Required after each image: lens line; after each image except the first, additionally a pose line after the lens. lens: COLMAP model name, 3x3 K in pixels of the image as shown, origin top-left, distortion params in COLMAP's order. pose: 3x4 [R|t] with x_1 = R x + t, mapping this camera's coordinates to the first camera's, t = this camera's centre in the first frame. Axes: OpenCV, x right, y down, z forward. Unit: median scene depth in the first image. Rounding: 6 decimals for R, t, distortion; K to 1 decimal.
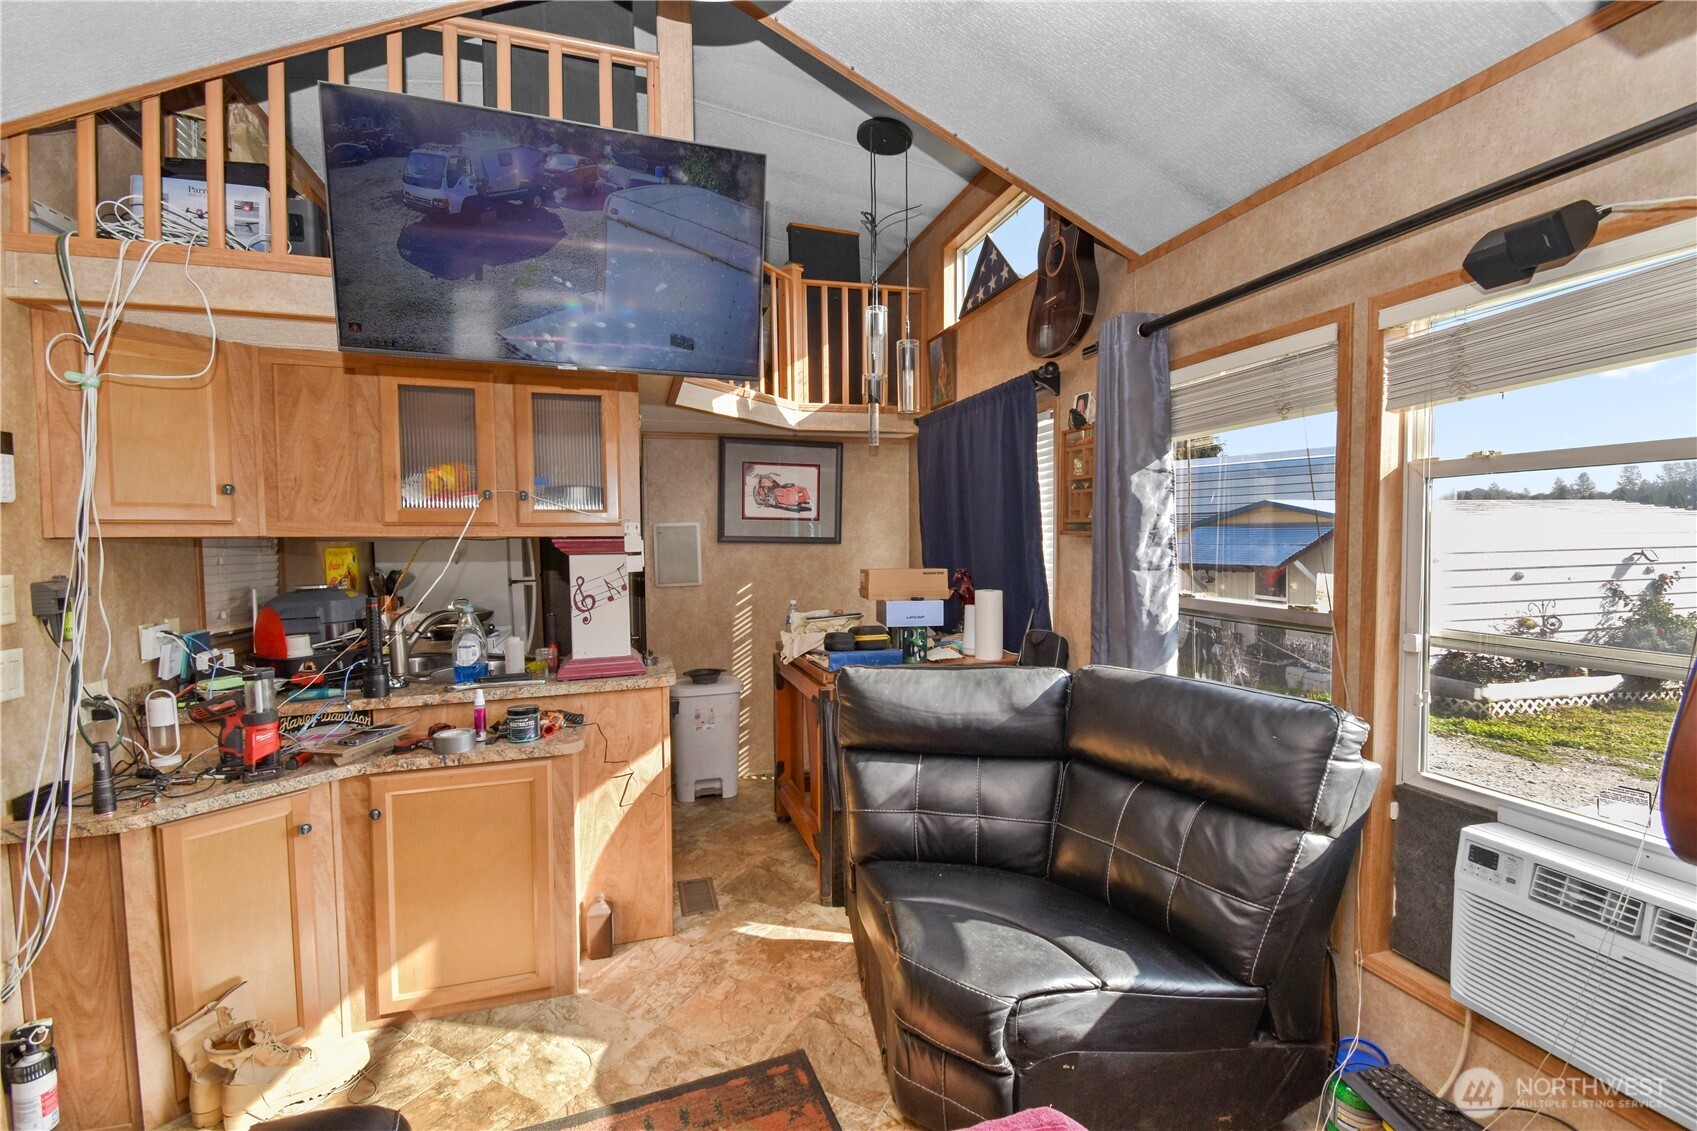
lens RADIAL K [[742.5, 0, 841.6], [0, 742.5, 565.4], [0, 0, 1]] dist [0.015339, -0.014752]
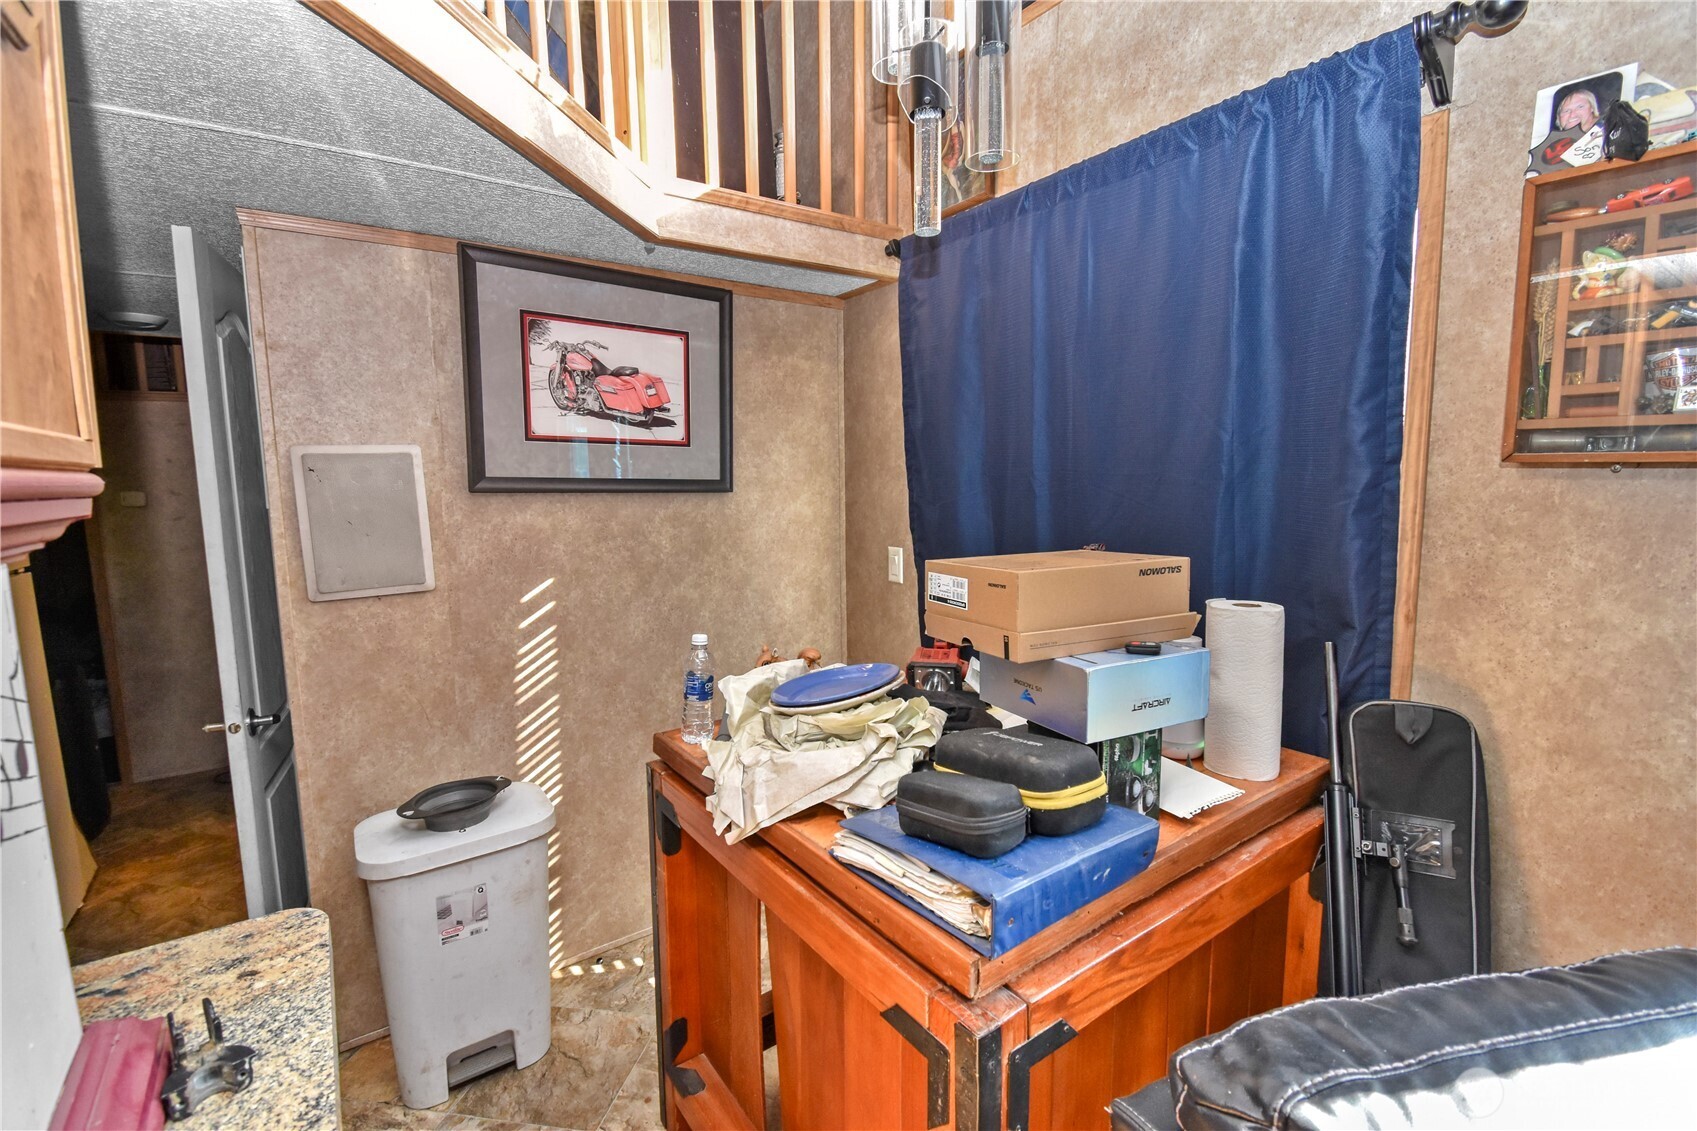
lens RADIAL K [[742.5, 0, 848.2], [0, 742.5, 567.5], [0, 0, 1]] dist [0.015339, -0.014752]
pose [[0.945185, -0.041745, 0.323857, -0.100537], [0.017983, 0.996944, 0.076020, -0.015714], [-0.326041, -0.066029, 0.943047, 0.512696]]
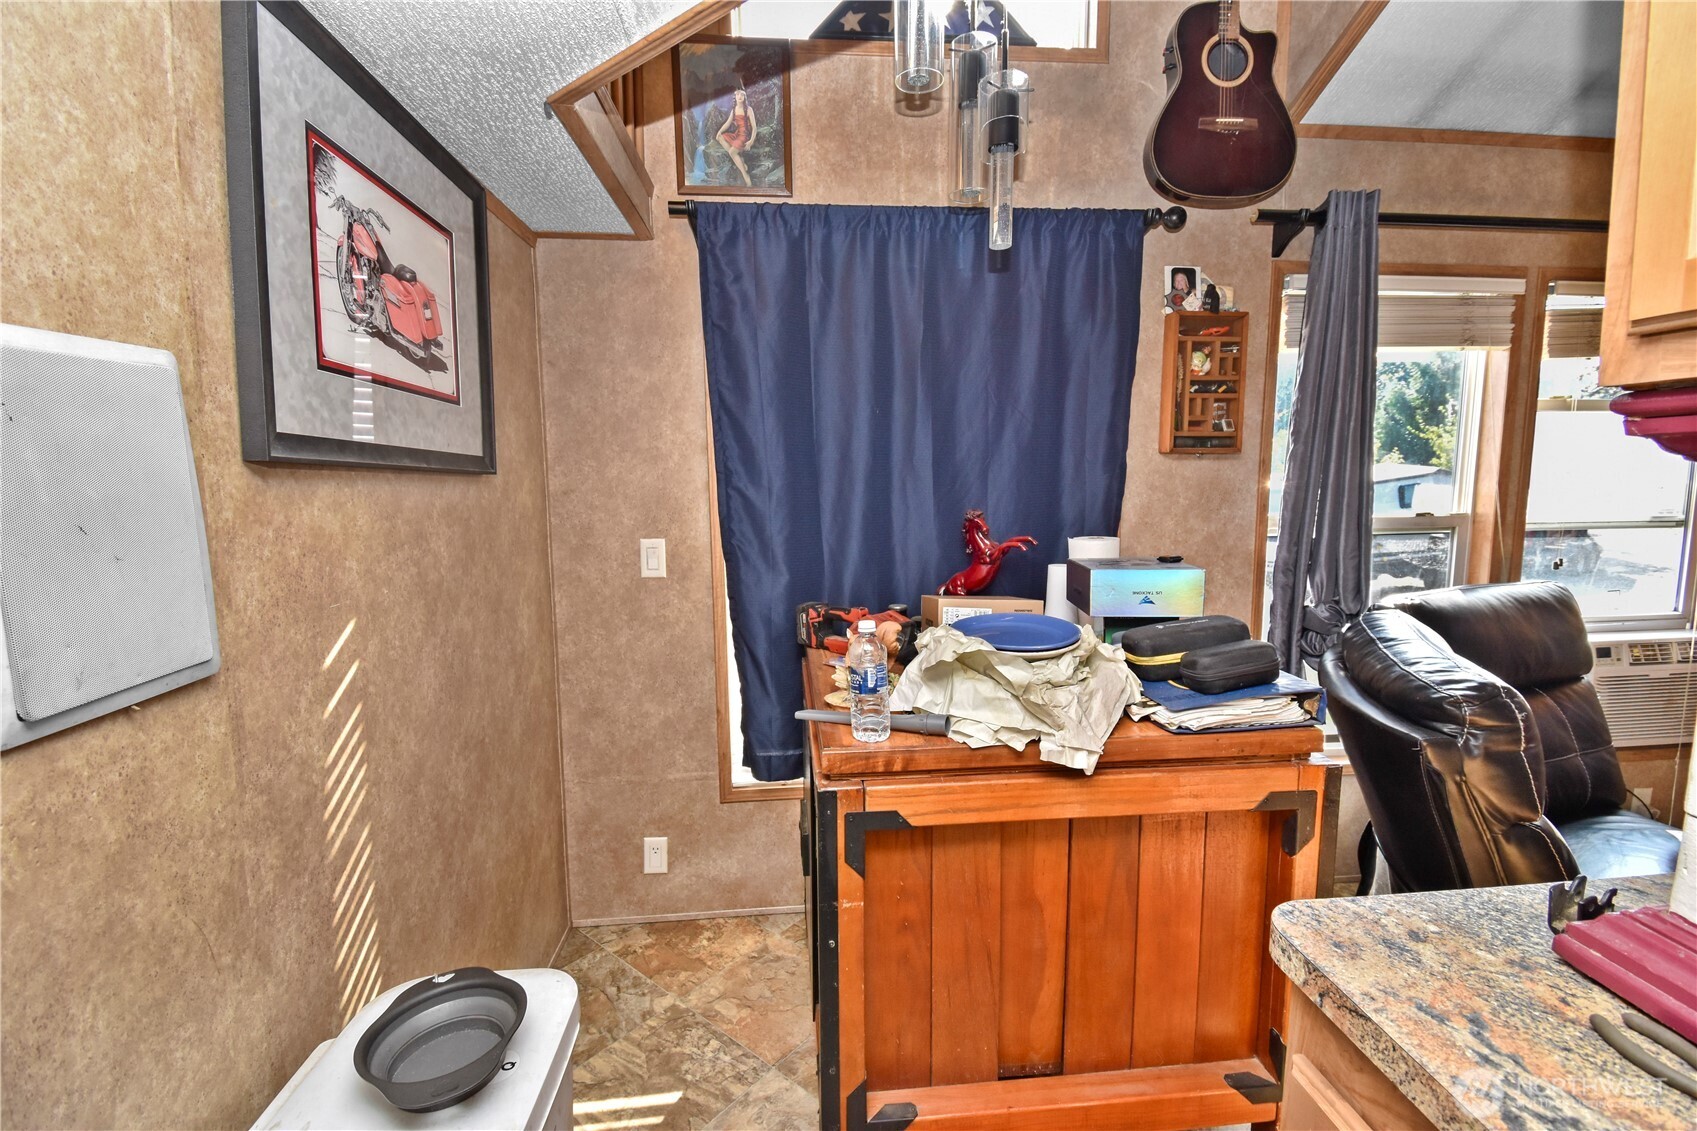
lens RADIAL K [[742.5, 0, 860.5], [0, 742.5, 564.6], [0, 0, 1]] dist [0.015339, -0.014752]
pose [[0.195561, -0.111256, 0.974360, -0.352924], [0.048365, 0.993429, 0.103726, -0.014987], [-0.979498, 0.026840, 0.199657, 0.797761]]
